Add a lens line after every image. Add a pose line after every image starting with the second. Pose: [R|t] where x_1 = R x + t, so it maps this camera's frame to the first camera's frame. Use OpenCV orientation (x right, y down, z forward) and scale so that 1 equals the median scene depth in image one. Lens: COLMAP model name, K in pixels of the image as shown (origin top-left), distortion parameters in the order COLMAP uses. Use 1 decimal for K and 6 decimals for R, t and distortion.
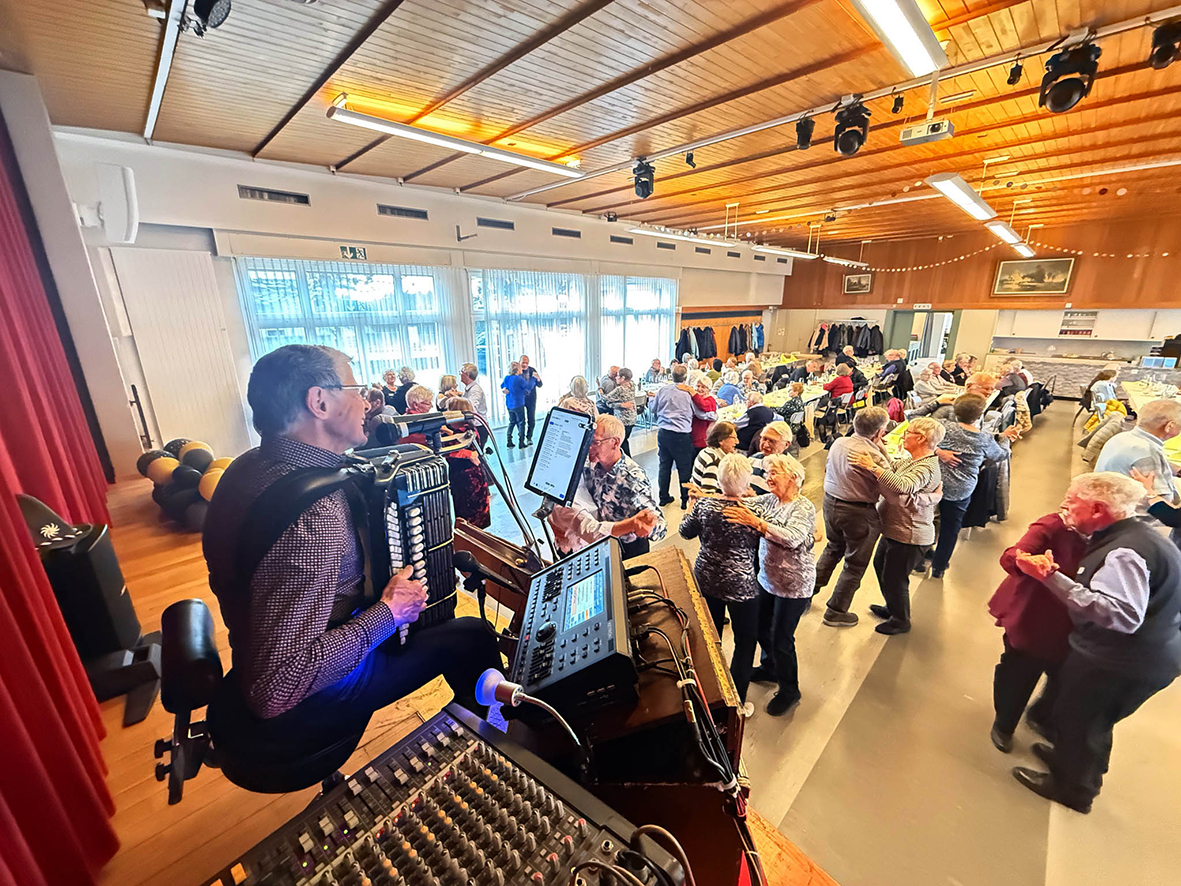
lens RADIAL K [[466.4, 0, 585.6], [0, 466.4, 443.6], [0, 0, 1]] dist [-0.012392, 0.002644]
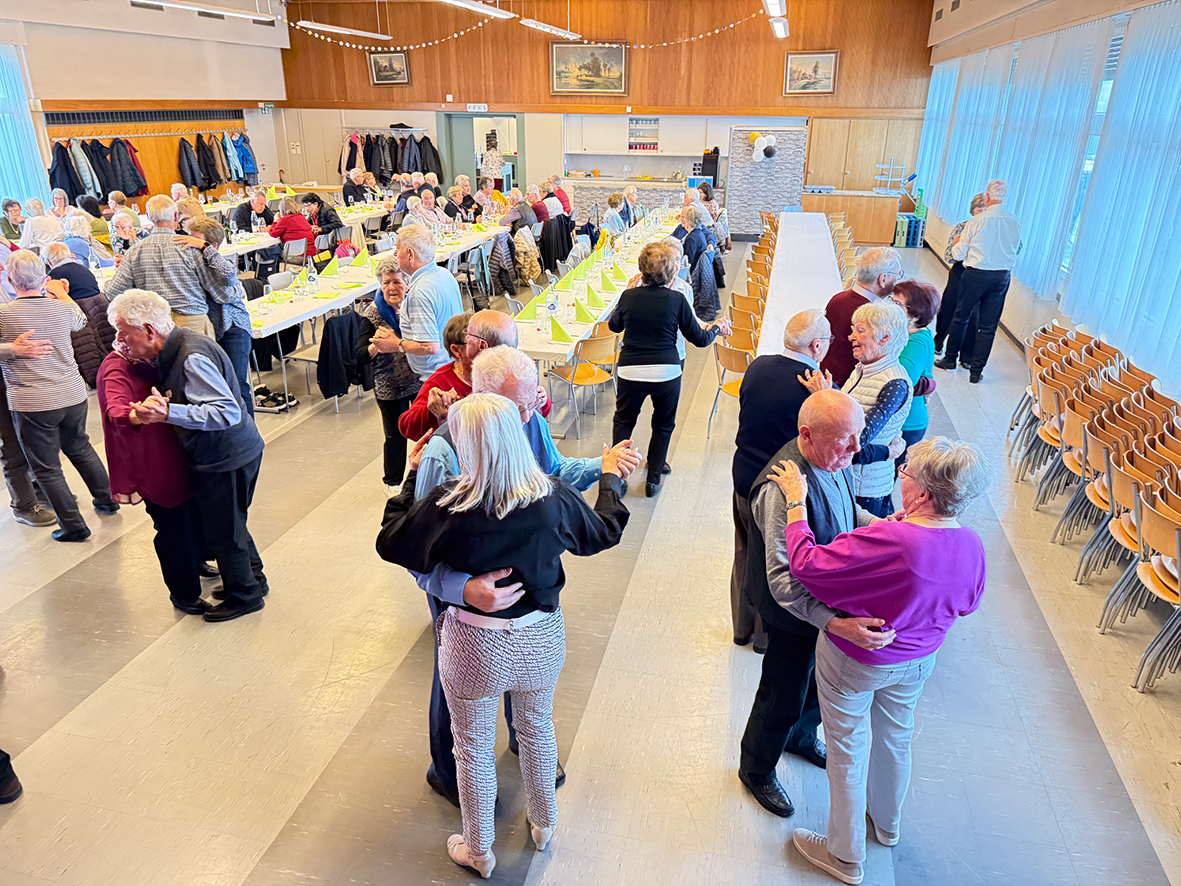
lens RADIAL K [[826.9, 0, 596.1], [0, 826.9, 451.5], [0, 0, 1]] dist [0.030823, -0.045807]
pose [[0.842437, -0.186553, 0.505468, 0.229344], [0.129589, 0.980762, 0.145989, 0.058908], [-0.522979, -0.057484, 0.850405, -0.213305]]
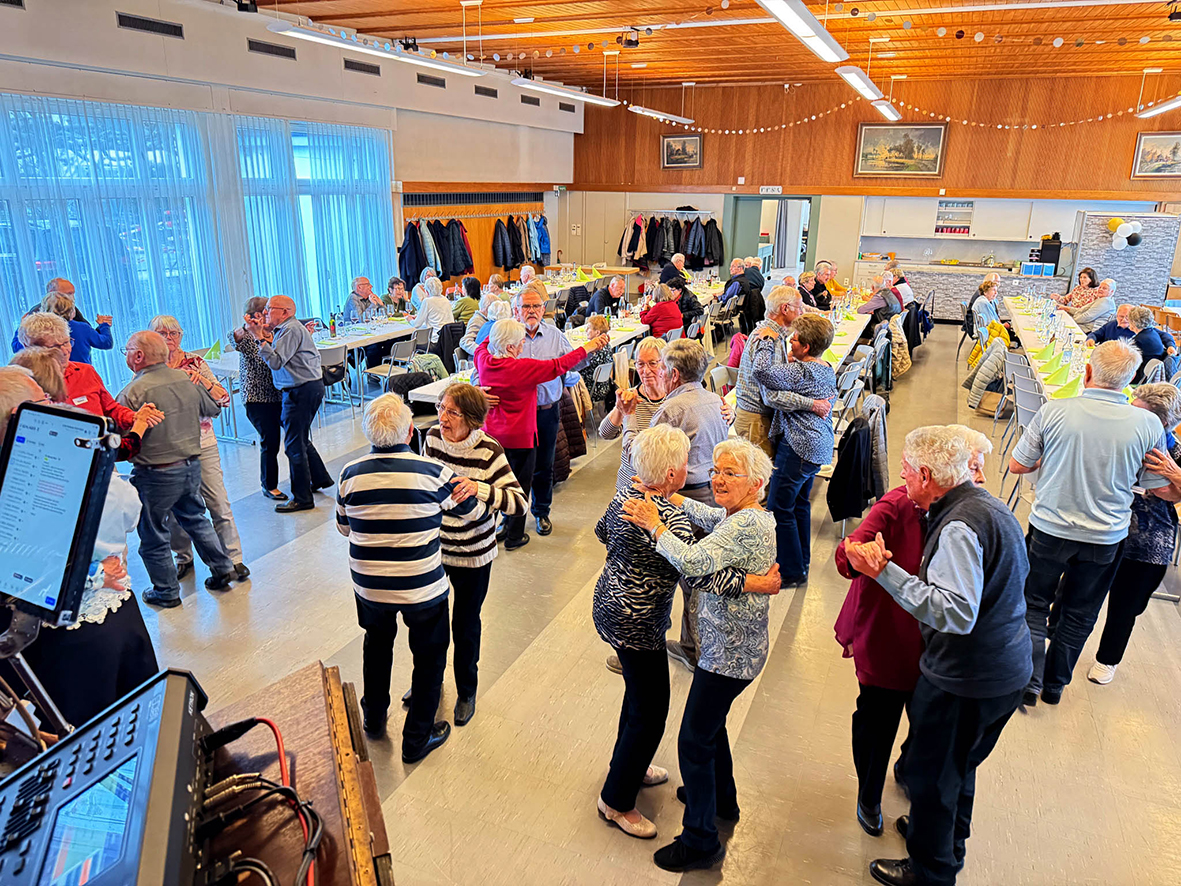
lens RADIAL K [[826.9, 0, 588.1], [0, 826.9, 445.1], [0, 0, 1]] dist [0.030823, -0.045807]
pose [[0.922075, -0.092705, 0.375743, 0.013129], [0.084724, 0.995689, 0.037750, -0.002210], [-0.377623, -0.002974, 0.925955, 0.005566]]
